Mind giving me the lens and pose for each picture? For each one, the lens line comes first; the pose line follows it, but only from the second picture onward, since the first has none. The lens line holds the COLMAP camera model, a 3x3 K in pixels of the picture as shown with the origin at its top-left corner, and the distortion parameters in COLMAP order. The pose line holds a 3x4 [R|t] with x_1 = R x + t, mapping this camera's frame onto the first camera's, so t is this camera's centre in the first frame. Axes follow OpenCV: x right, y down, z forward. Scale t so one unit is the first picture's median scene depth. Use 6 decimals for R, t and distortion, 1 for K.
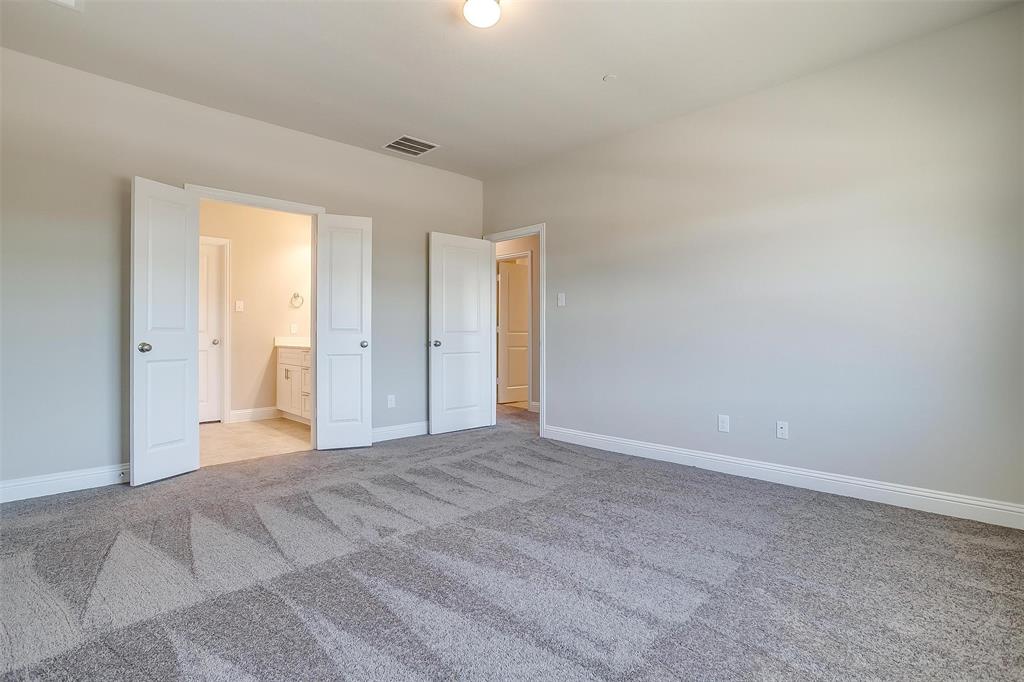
lens RADIAL K [[508.6, 0, 505.3], [0, 508.6, 332.8], [0, 0, 1]] dist [-0.057532, 0.032986]
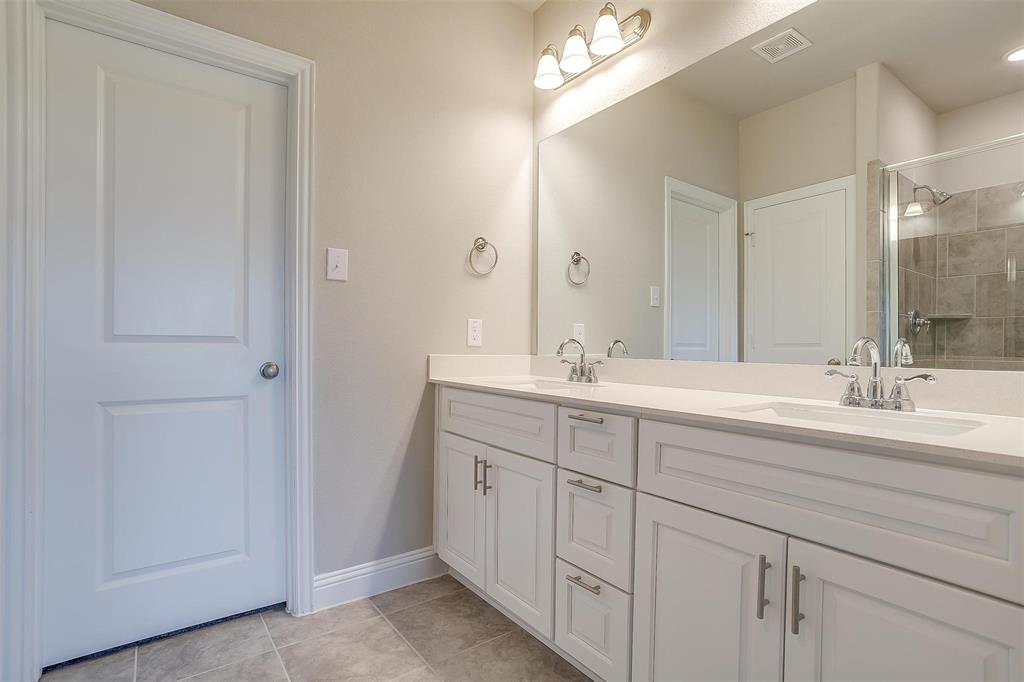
lens RADIAL K [[491.8, 0, 513.3], [0, 491.8, 345.8], [0, 0, 1]] dist [-0.050379, 0.026247]
pose [[0.993130, 0.009510, -0.116631, -0.368913], [-0.008194, 0.999897, 0.011759, -0.002885], [0.116730, -0.010723, 0.993106, 0.677938]]
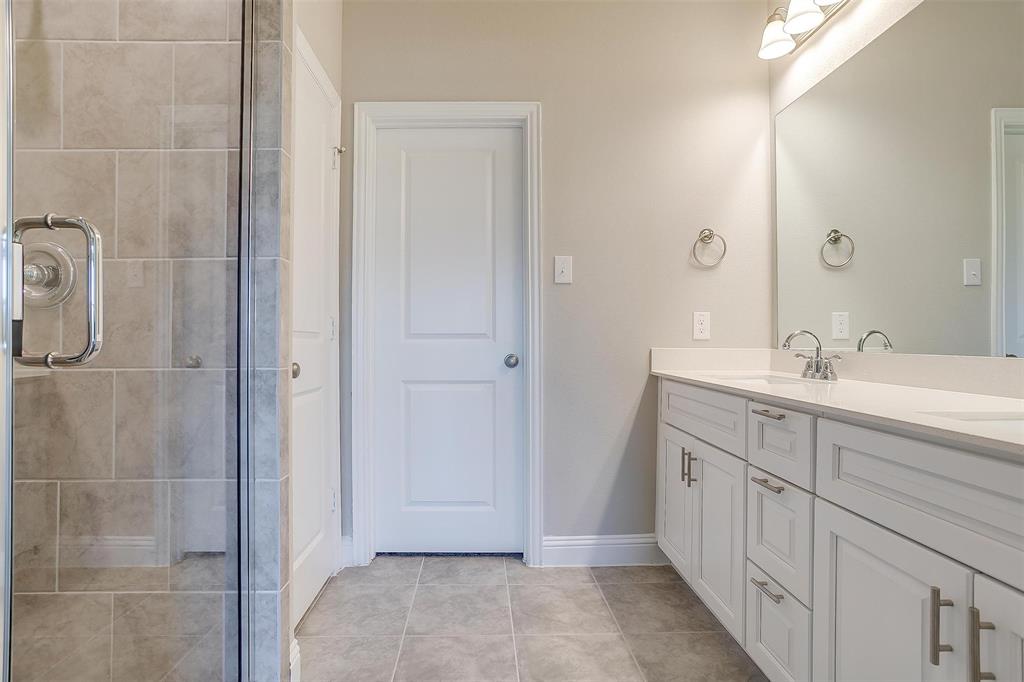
lens RADIAL K [[508.6, 0, 505.3], [0, 508.6, 332.8], [0, 0, 1]] dist [-0.057532, 0.032986]
pose [[0.751088, -0.008600, -0.660146, -0.300646], [0.006700, 0.999963, -0.005405, -0.002107], [0.660168, -0.000363, 0.751118, 0.665203]]
